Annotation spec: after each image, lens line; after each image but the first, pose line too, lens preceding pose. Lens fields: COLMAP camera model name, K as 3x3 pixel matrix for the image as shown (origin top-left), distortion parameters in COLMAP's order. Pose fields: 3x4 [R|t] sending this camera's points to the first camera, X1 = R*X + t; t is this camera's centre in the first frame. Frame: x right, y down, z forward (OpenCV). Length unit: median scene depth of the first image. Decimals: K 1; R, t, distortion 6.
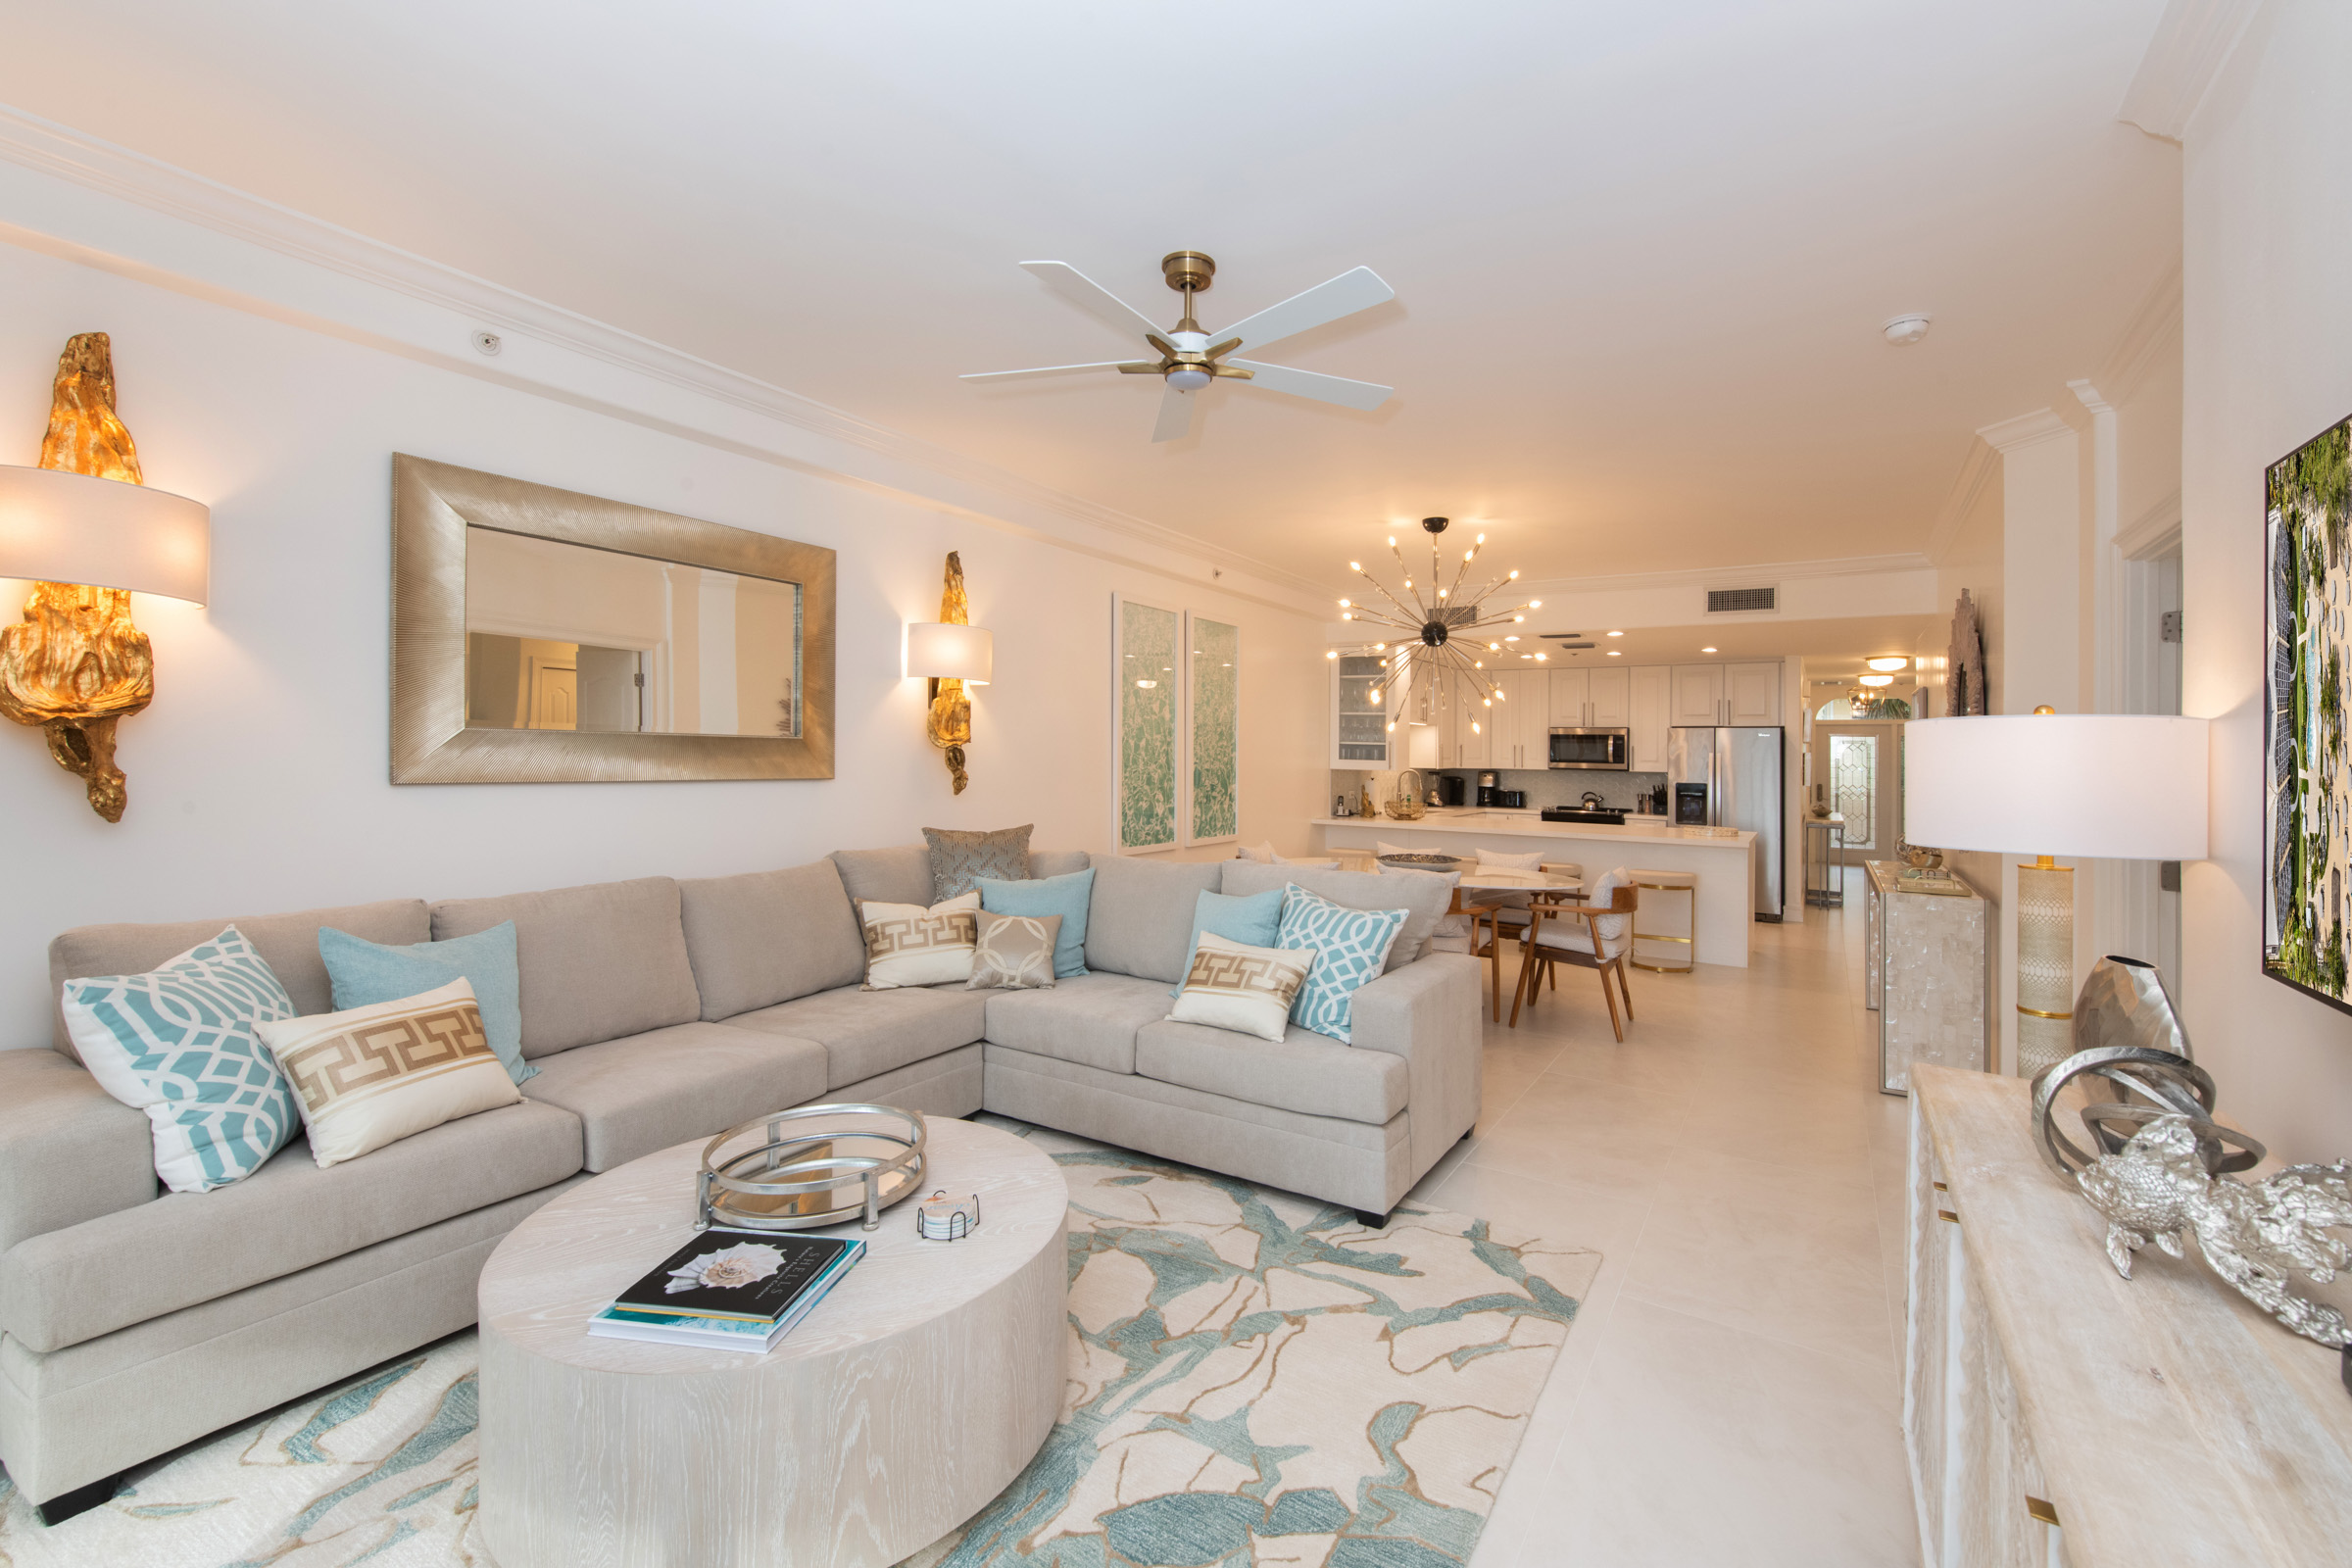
lens RADIAL K [[1017.3, 0, 1152.6], [0, 1017.3, 800.7], [0, 0, 1]] dist [0.017861, 0.000332]
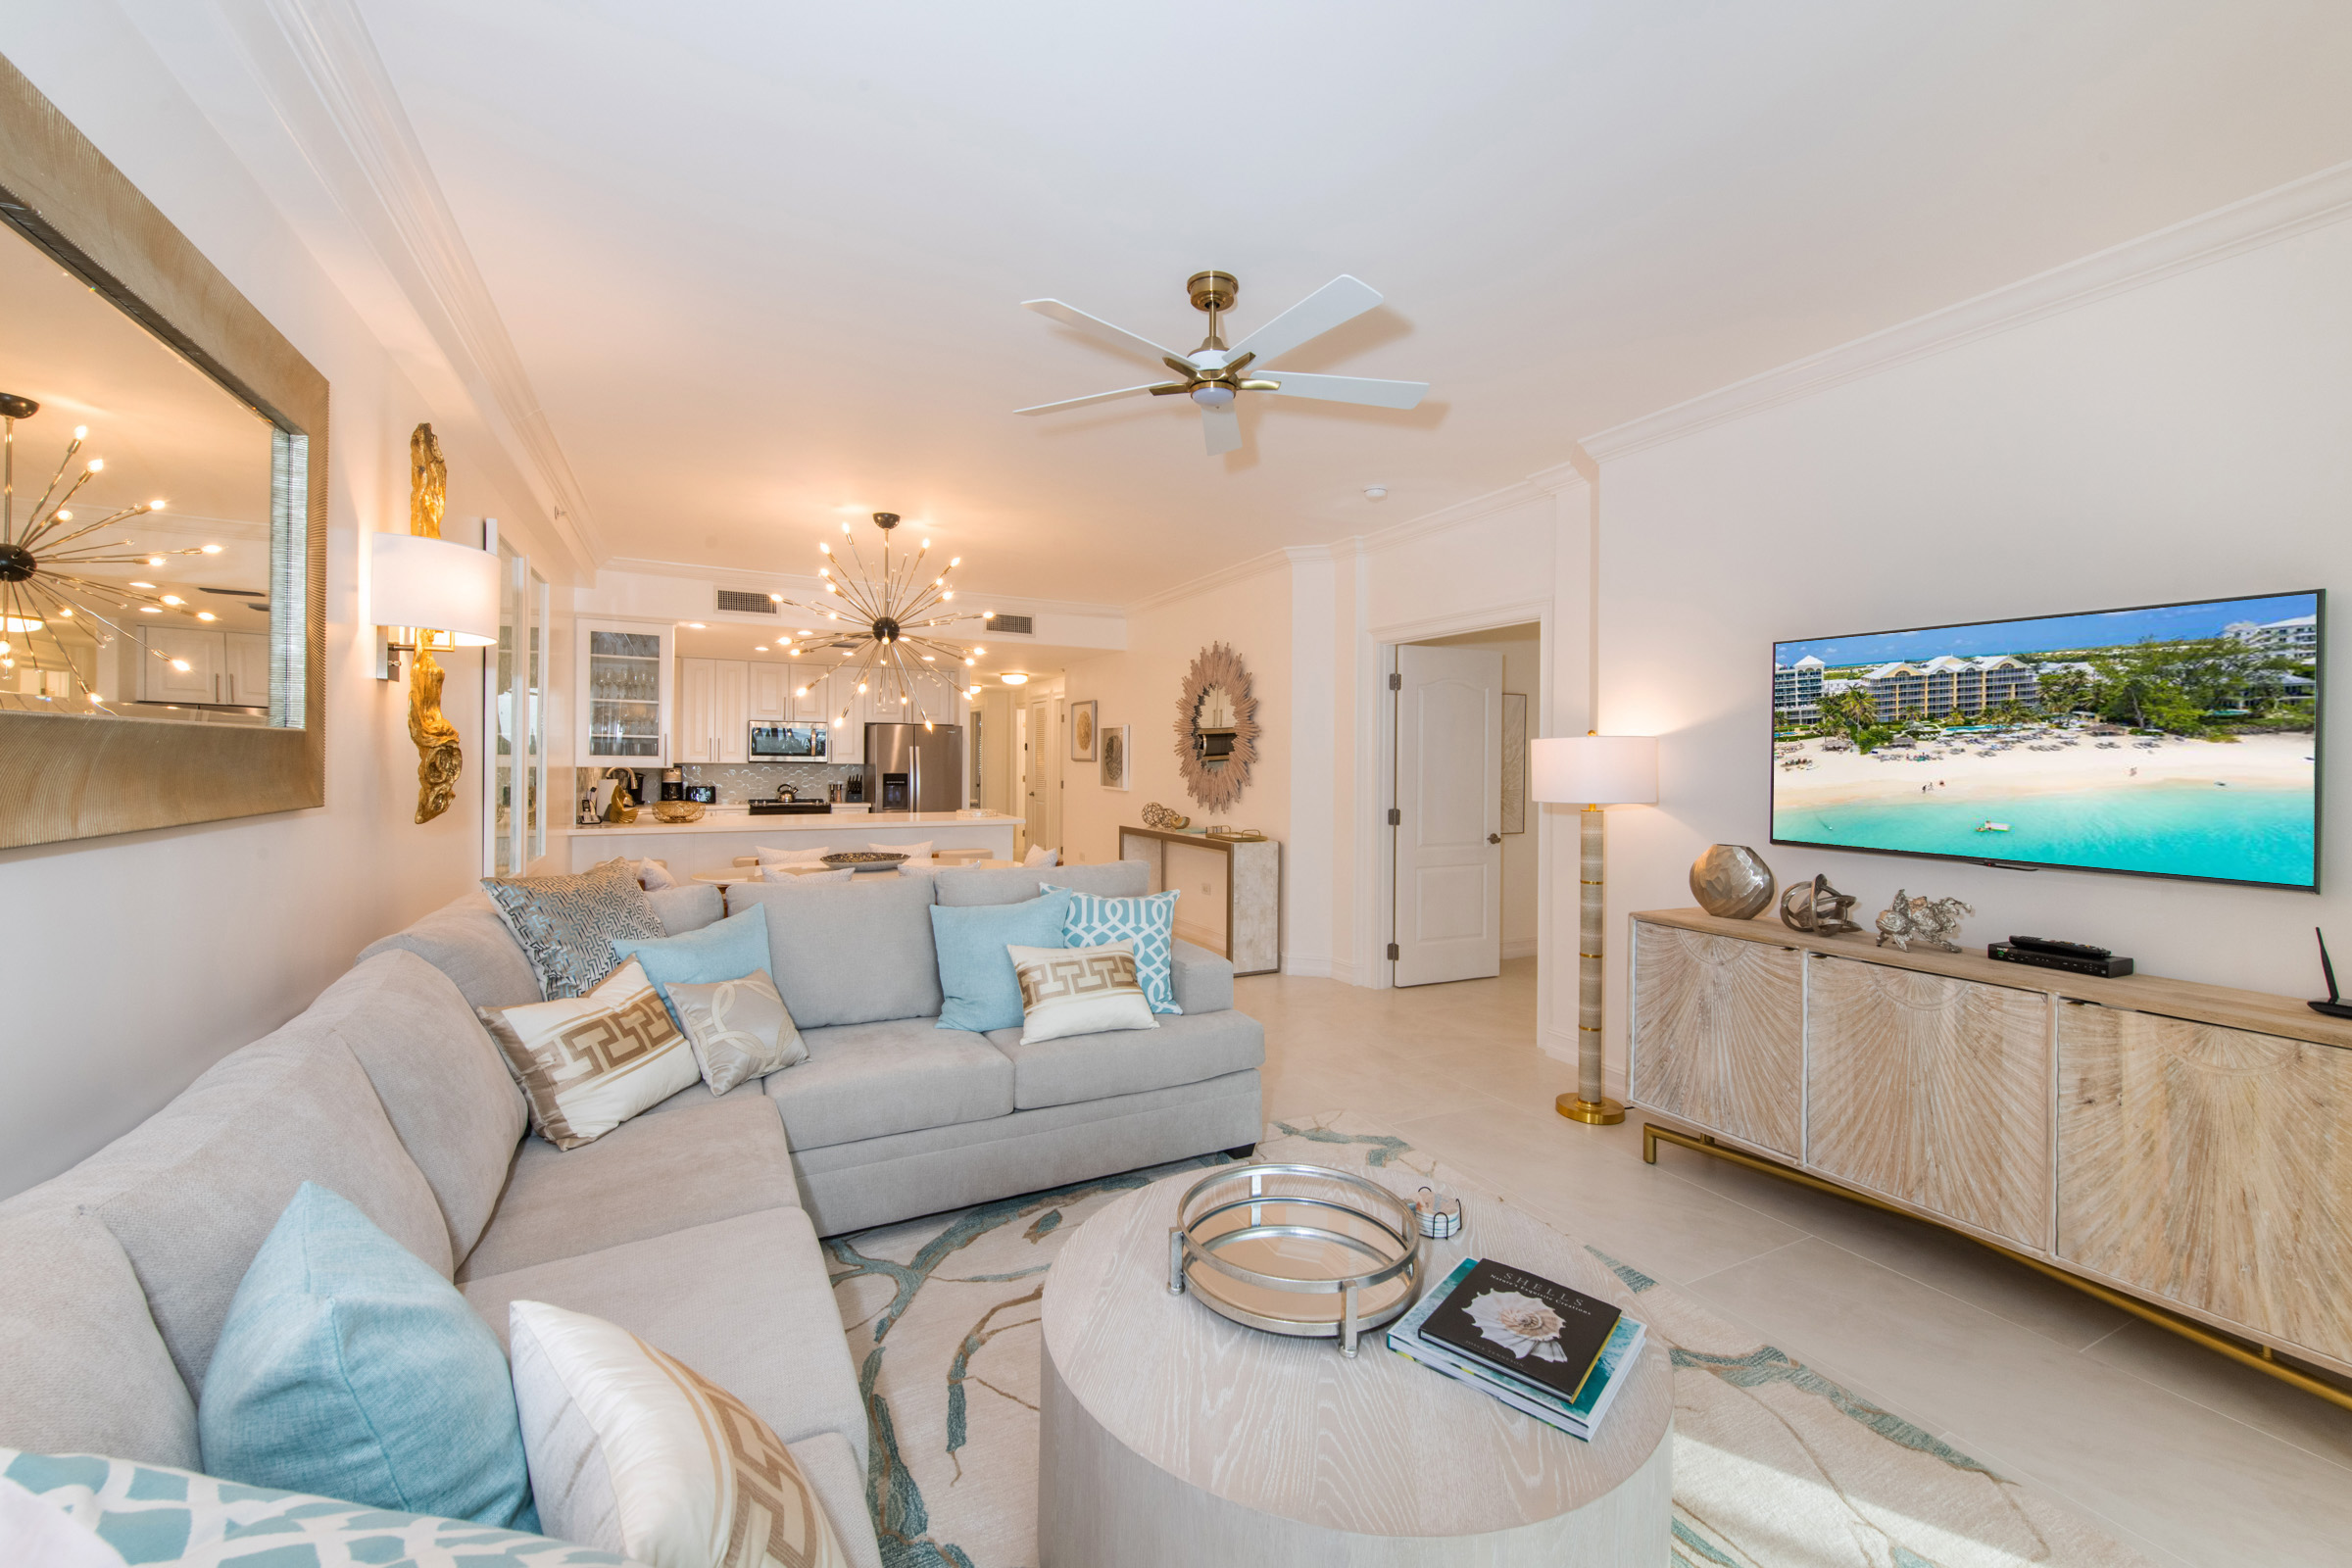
lens RADIAL K [[1017.3, 0, 1159.0], [0, 1017.3, 792.1], [0, 0, 1]] dist [0.017861, 0.000332]
pose [[0.478592, -0.042877, 0.876990, -0.468370], [0.039793, 0.998840, 0.027118, -0.021456], [-0.877135, 0.021920, 0.479743, 0.284735]]
